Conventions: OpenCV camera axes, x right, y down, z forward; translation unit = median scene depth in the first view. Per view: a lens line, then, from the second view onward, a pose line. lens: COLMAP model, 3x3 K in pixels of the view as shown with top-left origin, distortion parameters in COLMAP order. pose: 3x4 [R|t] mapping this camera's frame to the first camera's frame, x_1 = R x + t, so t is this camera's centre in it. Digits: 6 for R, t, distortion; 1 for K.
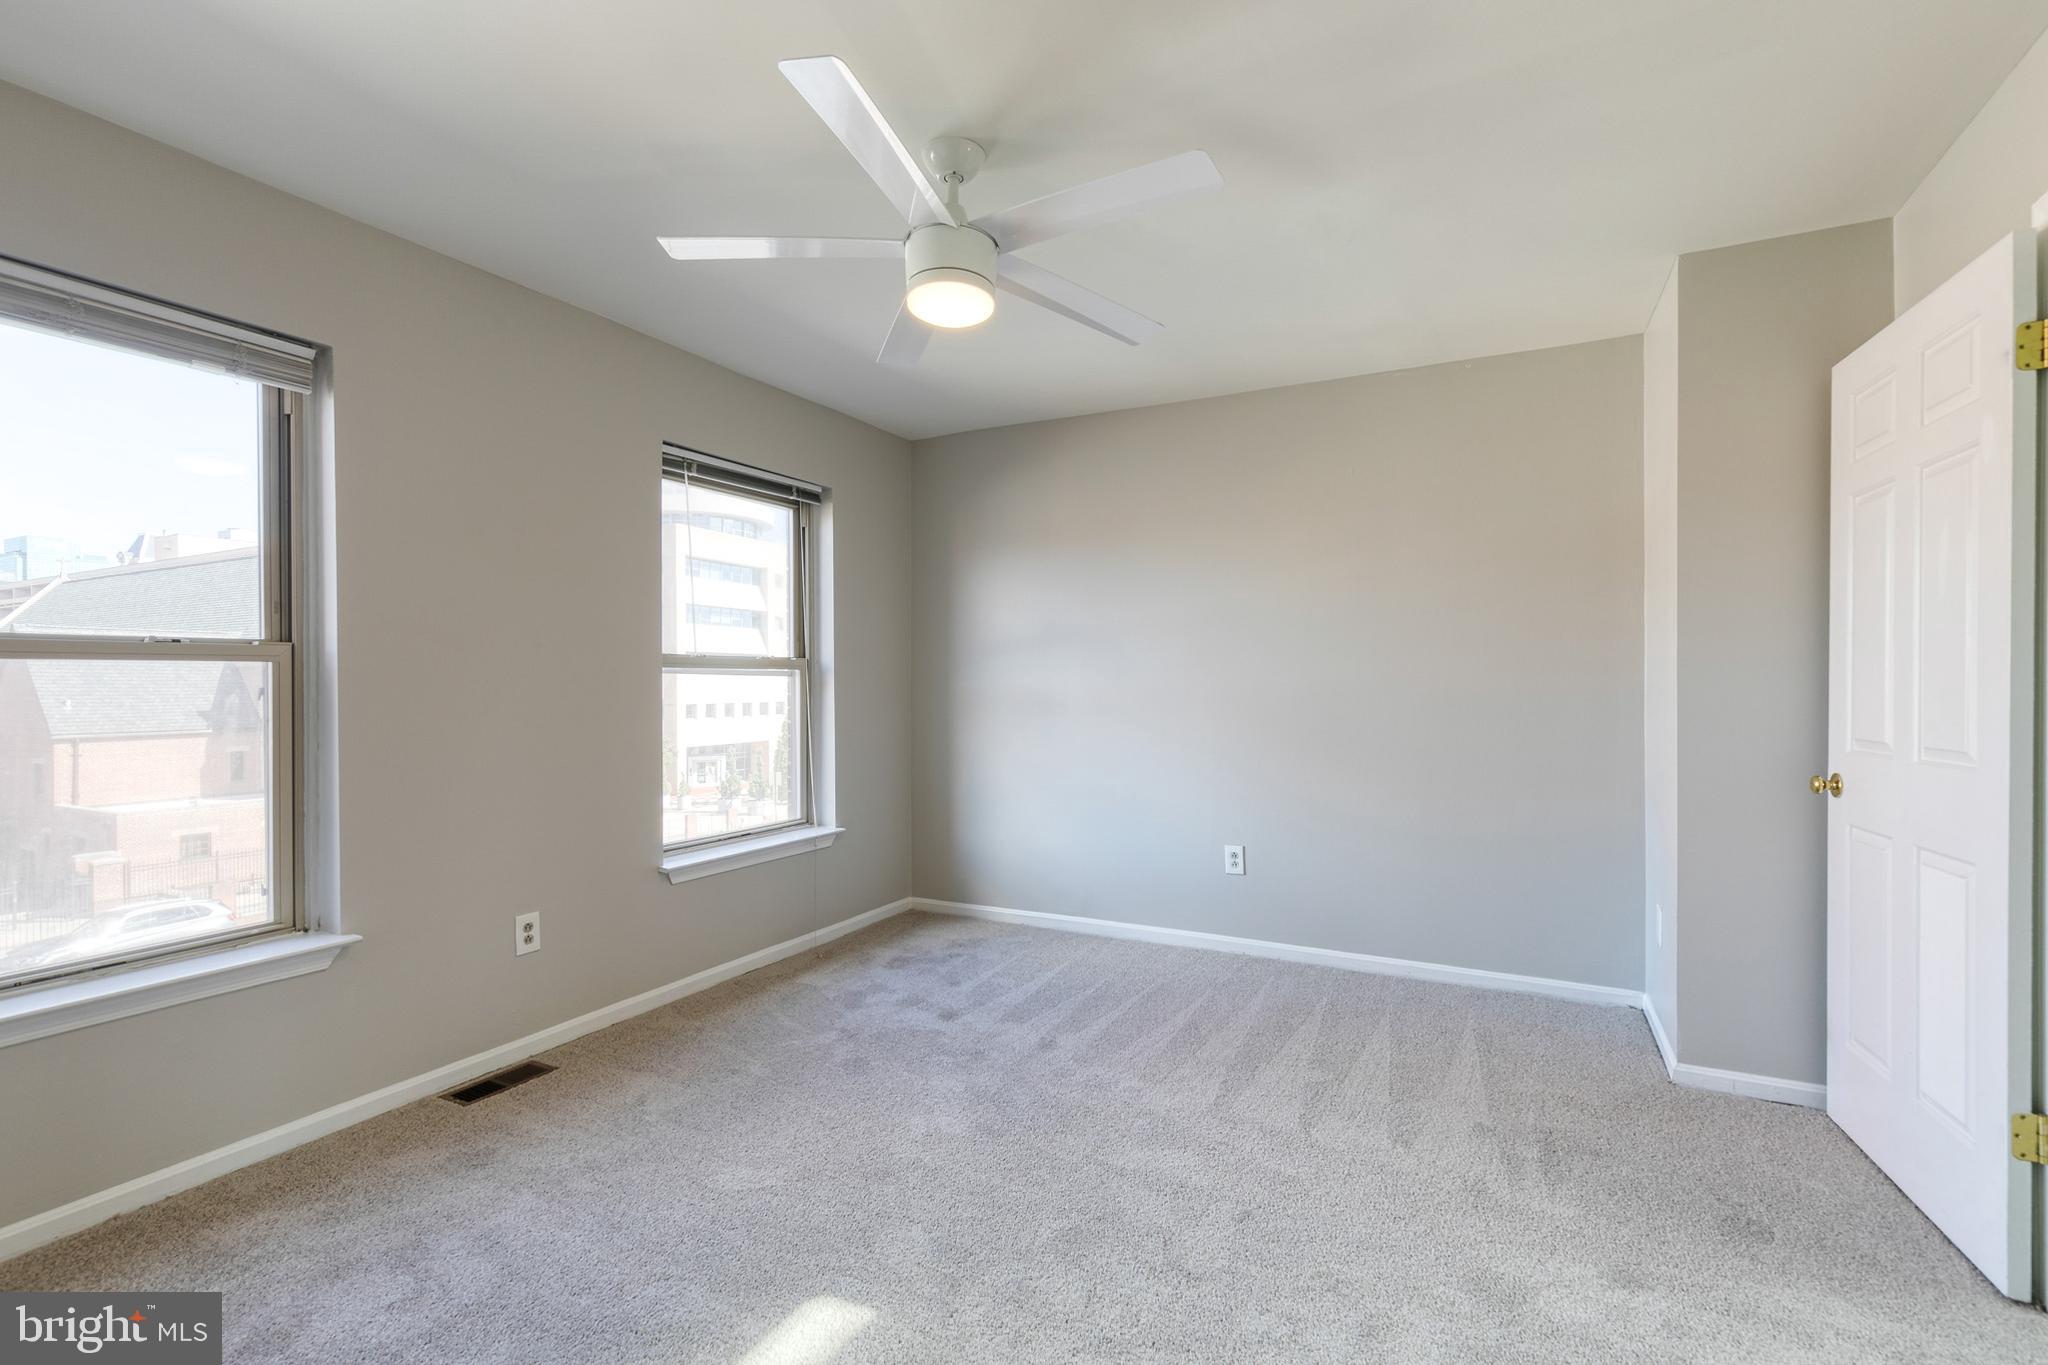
lens RADIAL K [[930.2, 0, 1042.7], [0, 930.2, 685.6], [0, 0, 1]] dist [0.014004, -0.001107]
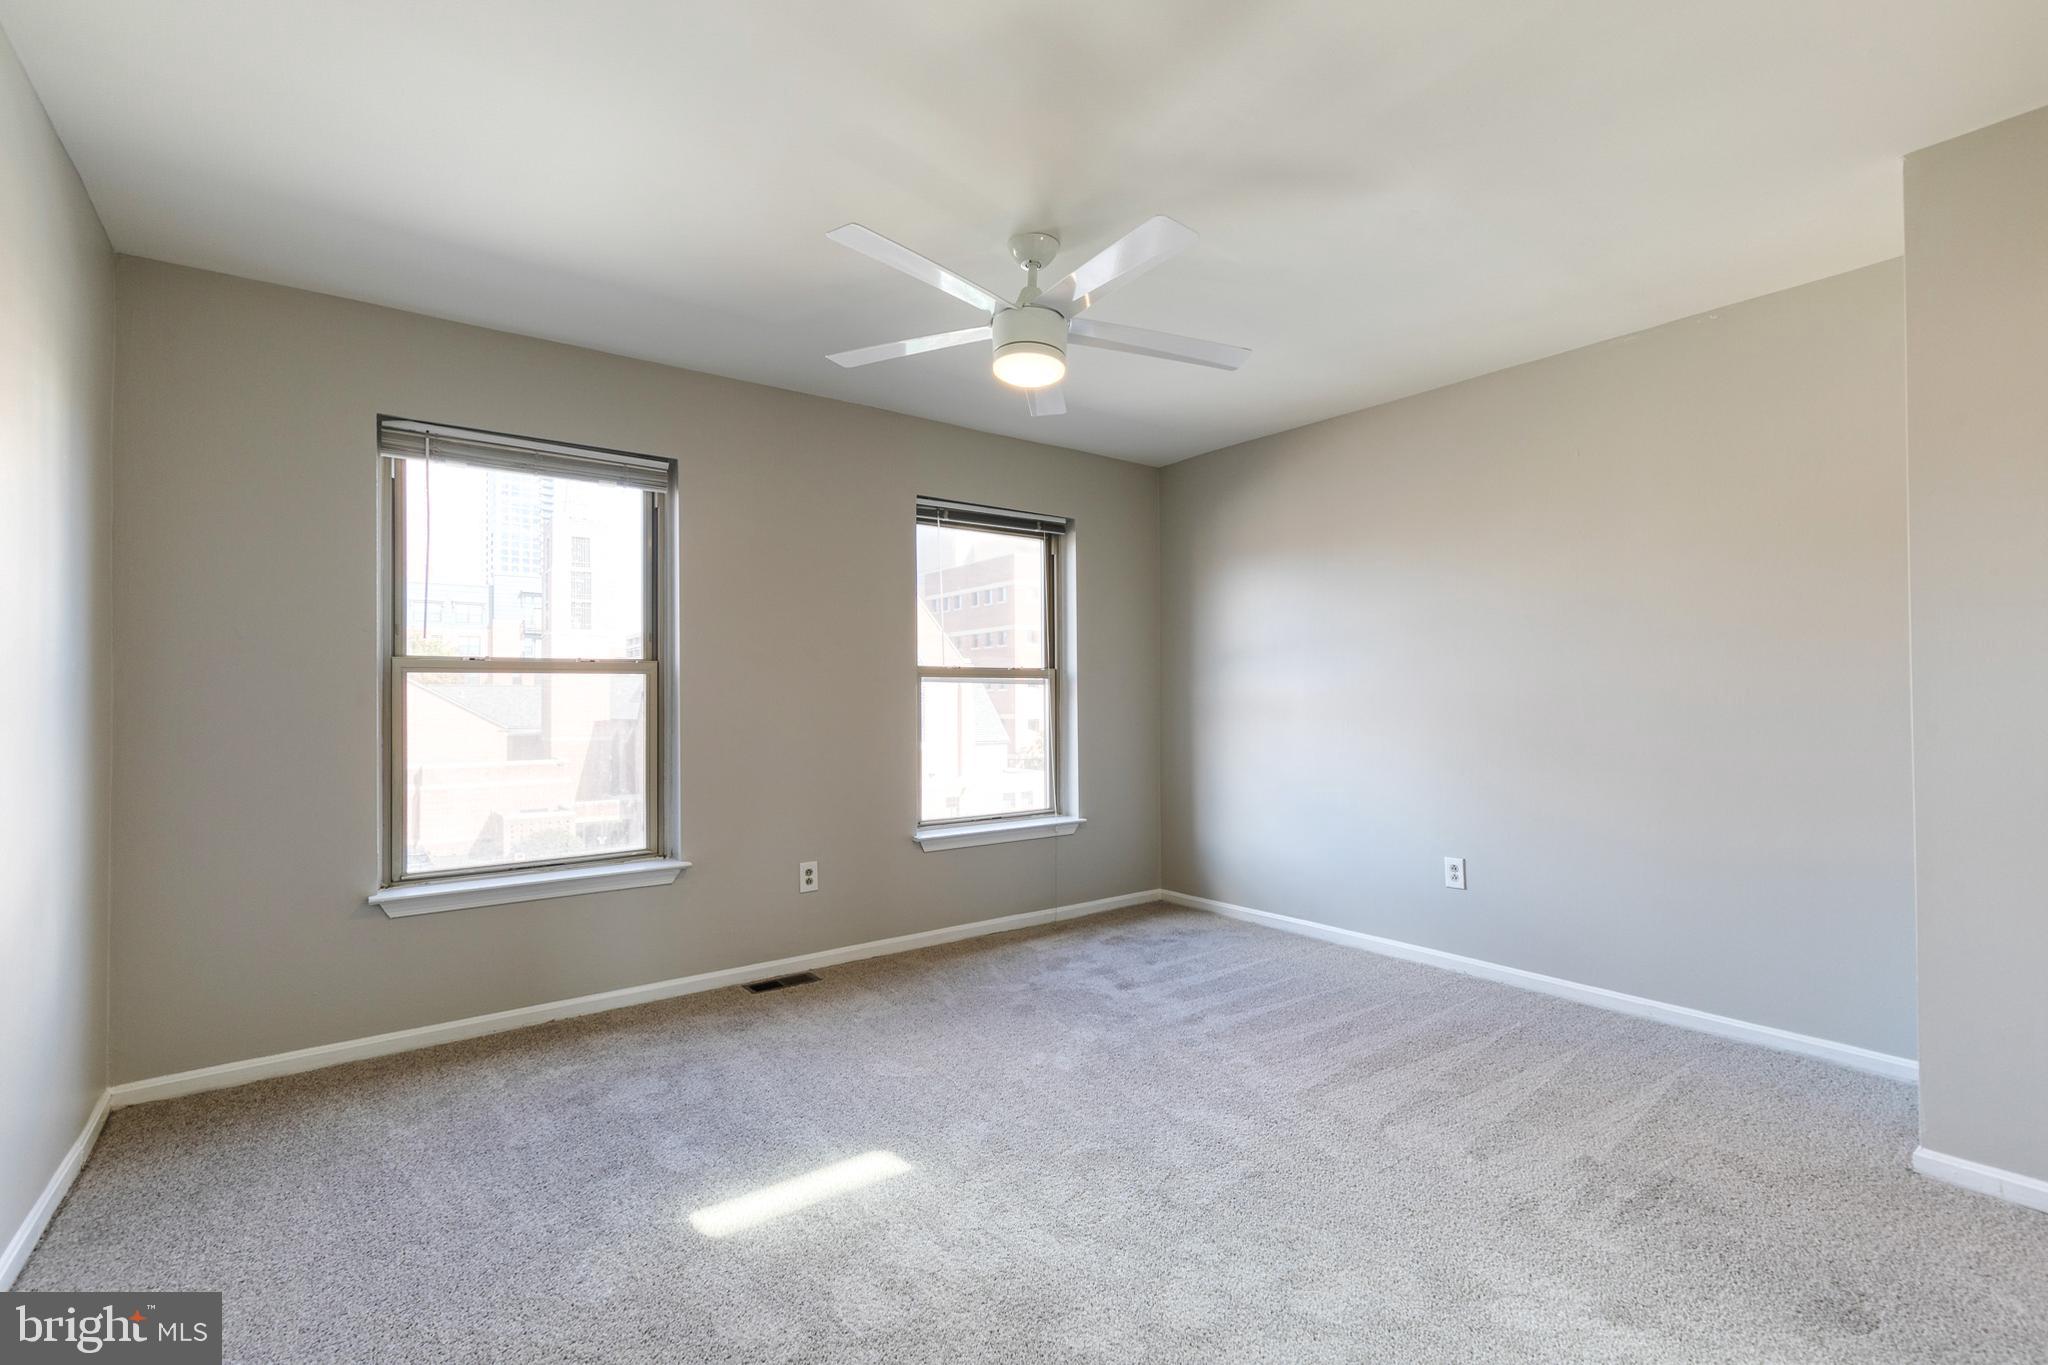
lens RADIAL K [[930.2, 0, 1042.7], [0, 930.2, 685.6], [0, 0, 1]] dist [0.014004, -0.001107]
pose [[0.903217, -0.008955, -0.429092, 0.299574], [0.001469, 0.999841, -0.017774, 0.015951], [0.429183, 0.015423, 0.903086, -0.053984]]
